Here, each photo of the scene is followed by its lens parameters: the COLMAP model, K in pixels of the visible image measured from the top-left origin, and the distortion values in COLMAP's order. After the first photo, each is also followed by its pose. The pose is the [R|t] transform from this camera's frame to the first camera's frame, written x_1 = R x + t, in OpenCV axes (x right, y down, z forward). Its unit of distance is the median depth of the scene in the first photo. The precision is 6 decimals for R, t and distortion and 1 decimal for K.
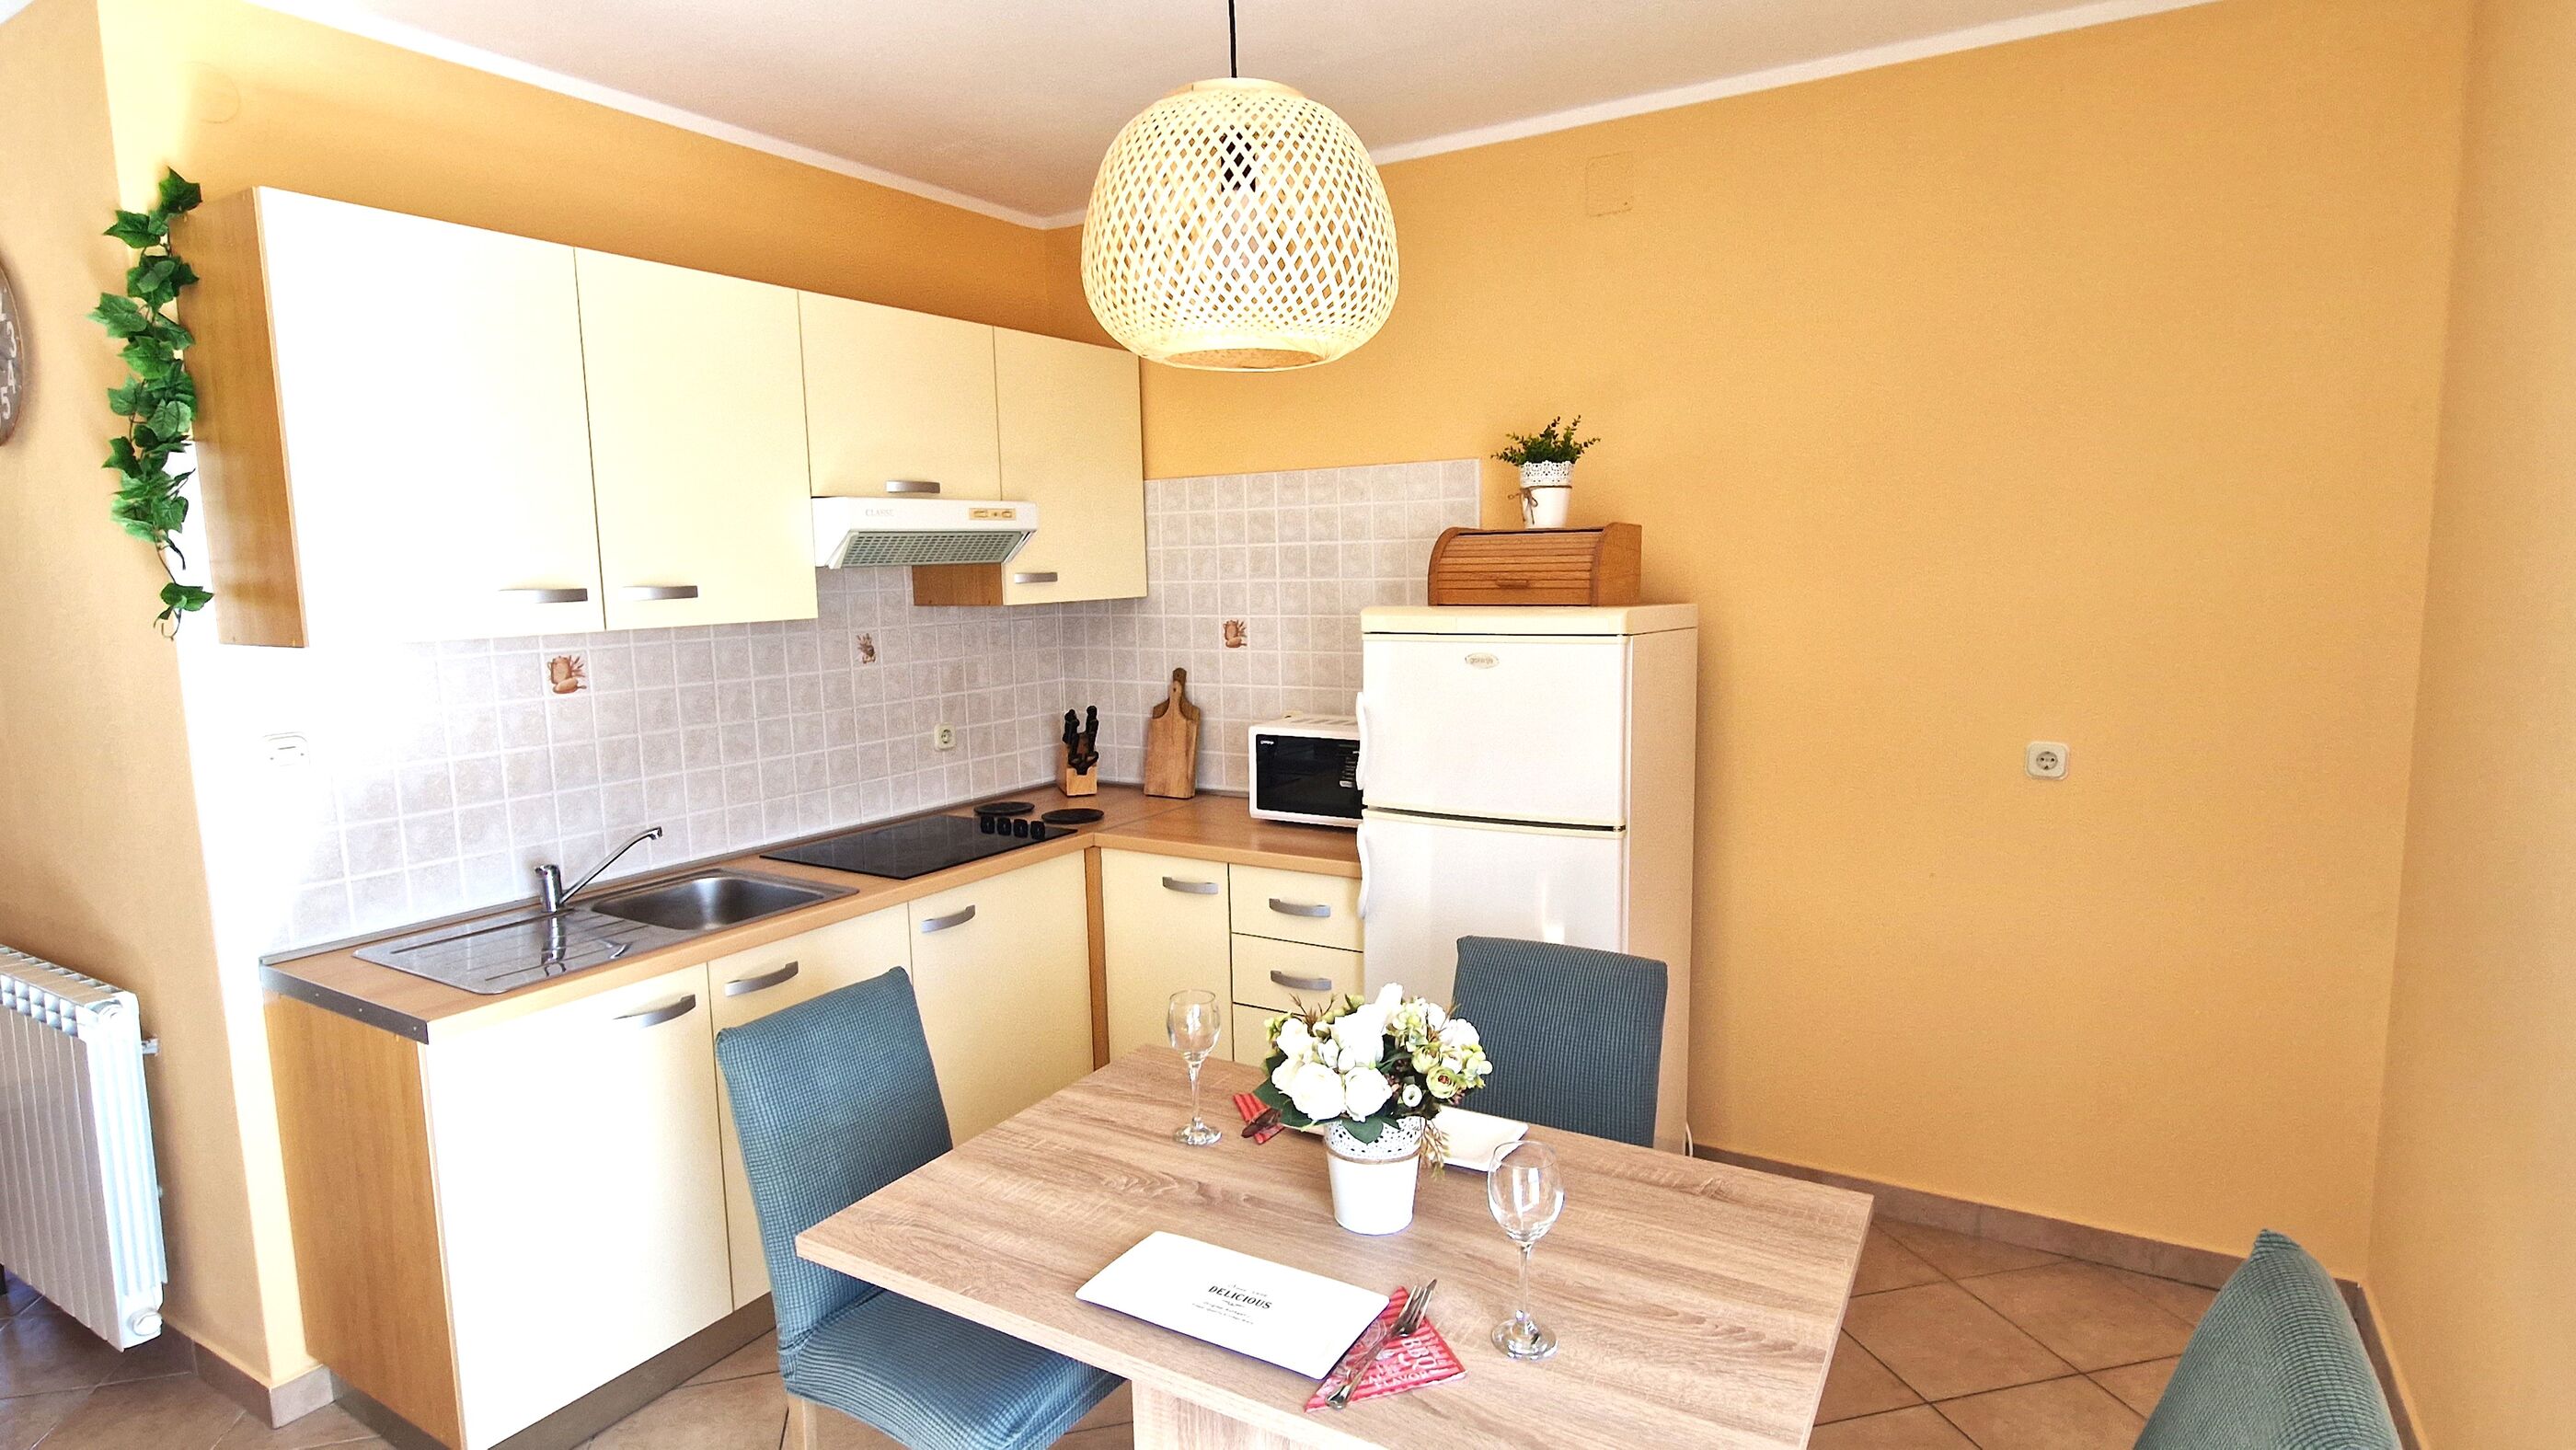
lens RADIAL K [[1324.1, 0, 1285.1], [0, 1324.1, 728.8], [0, 0, 1]] dist [-0.001054, -0.000504]
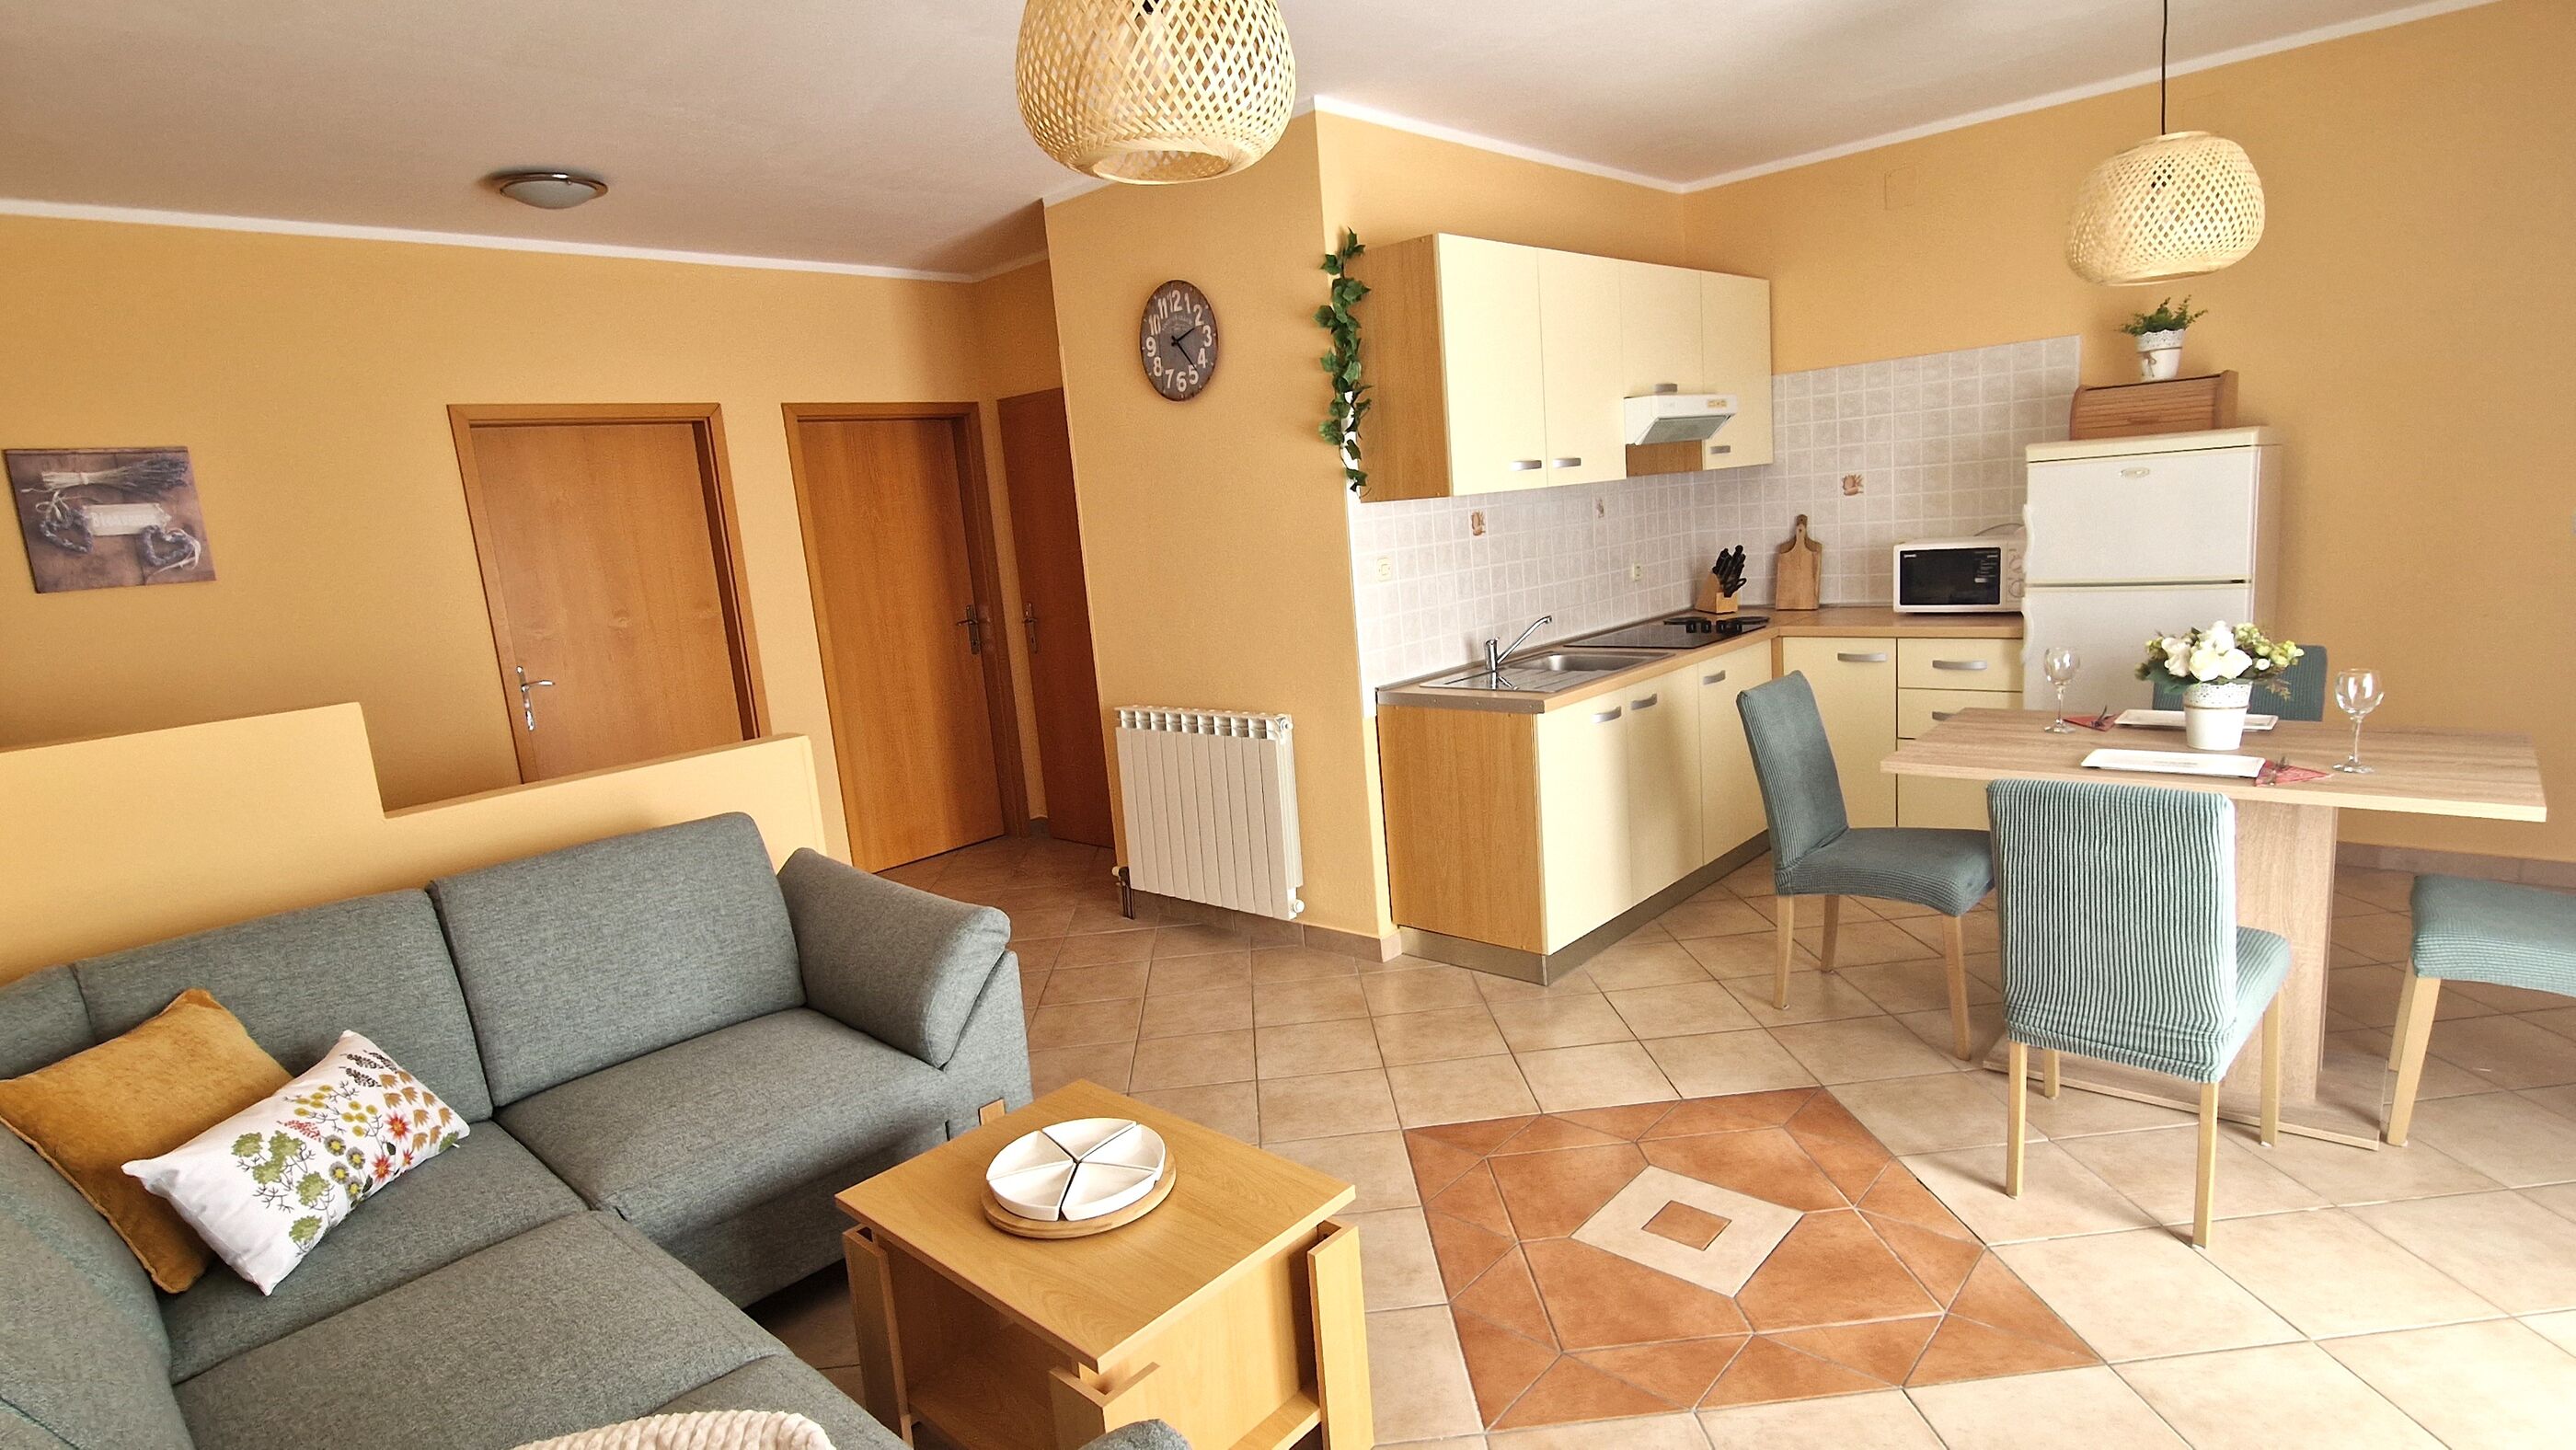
lens RADIAL K [[1285.8, 0, 1288.0], [0, 1285.8, 725.0], [0, 0, 1]] dist [-0.000351, -0.000264]
pose [[0.978570, -0.028257, -0.203967, -0.411794], [0.039913, 0.997783, 0.053260, 0.096599], [0.202009, -0.060260, 0.977528, -0.497450]]
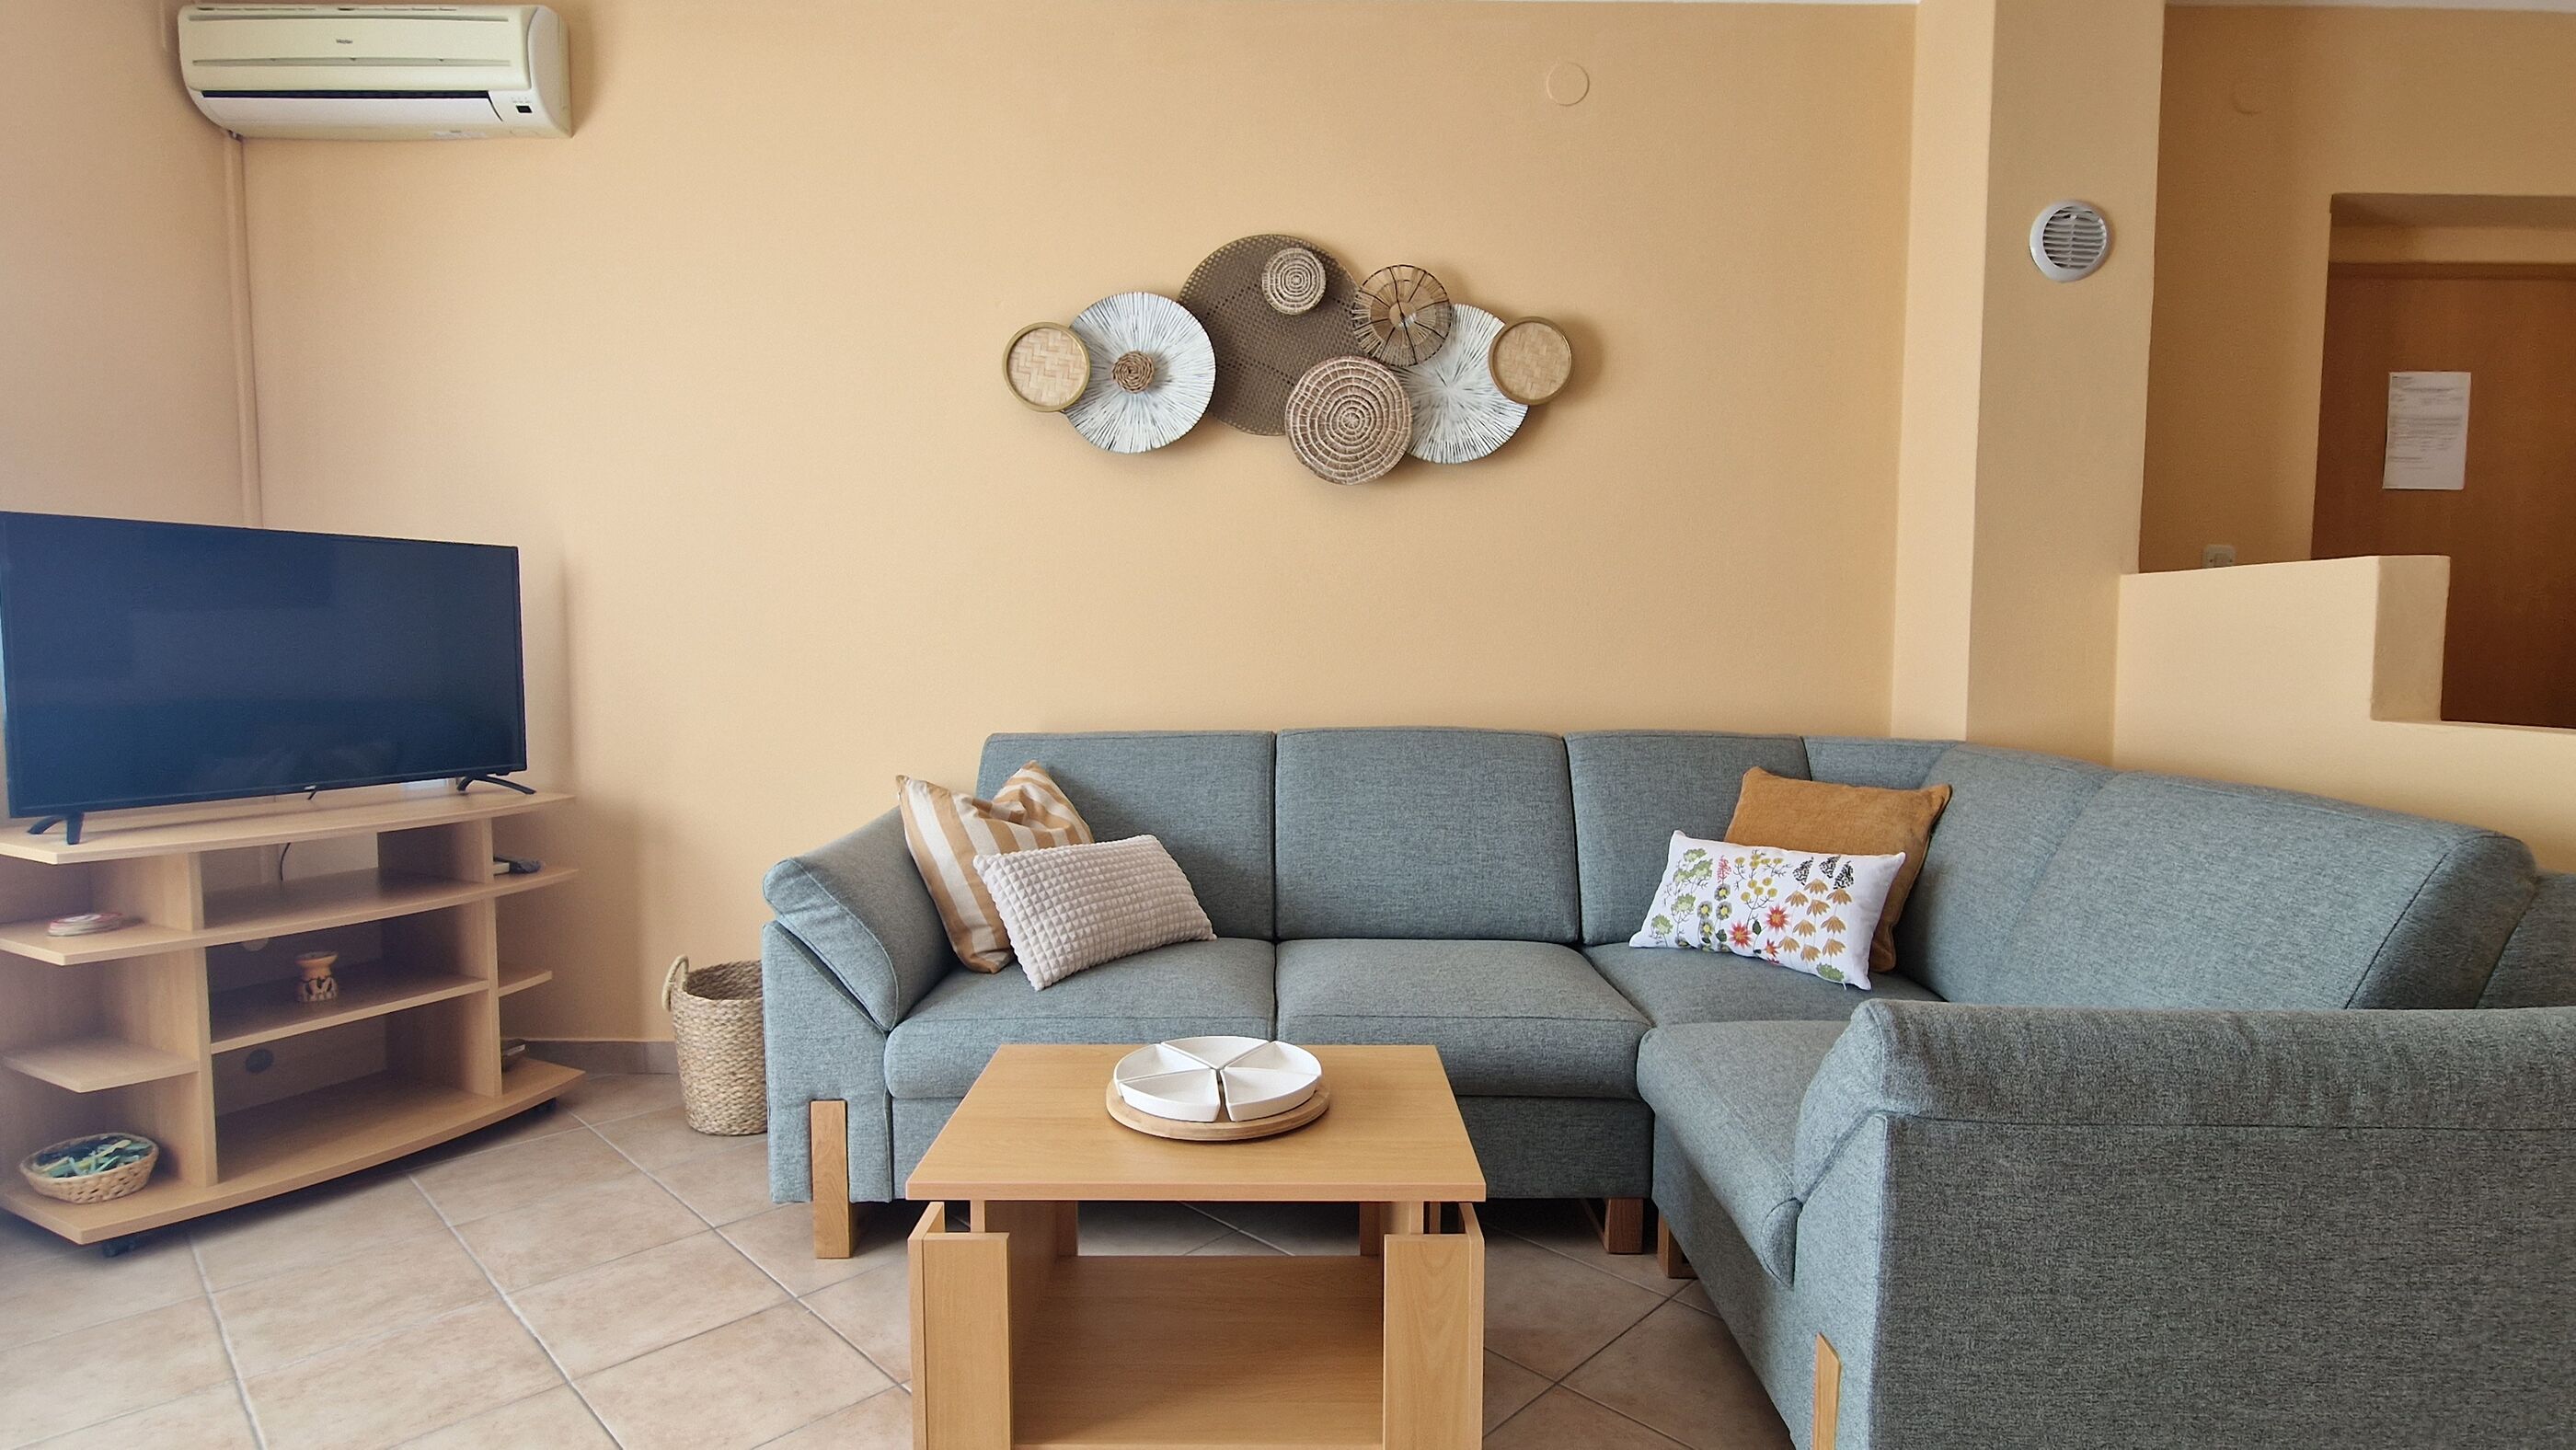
lens RADIAL K [[1285.8, 0, 1288.0], [0, 1285.8, 725.0], [0, 0, 1]] dist [-0.000351, -0.000264]
pose [[-0.854264, 0.053816, -0.517047, -0.397208], [-0.051024, 0.981144, 0.186422, 0.091929], [0.517330, 0.185635, -0.835410, 0.528123]]
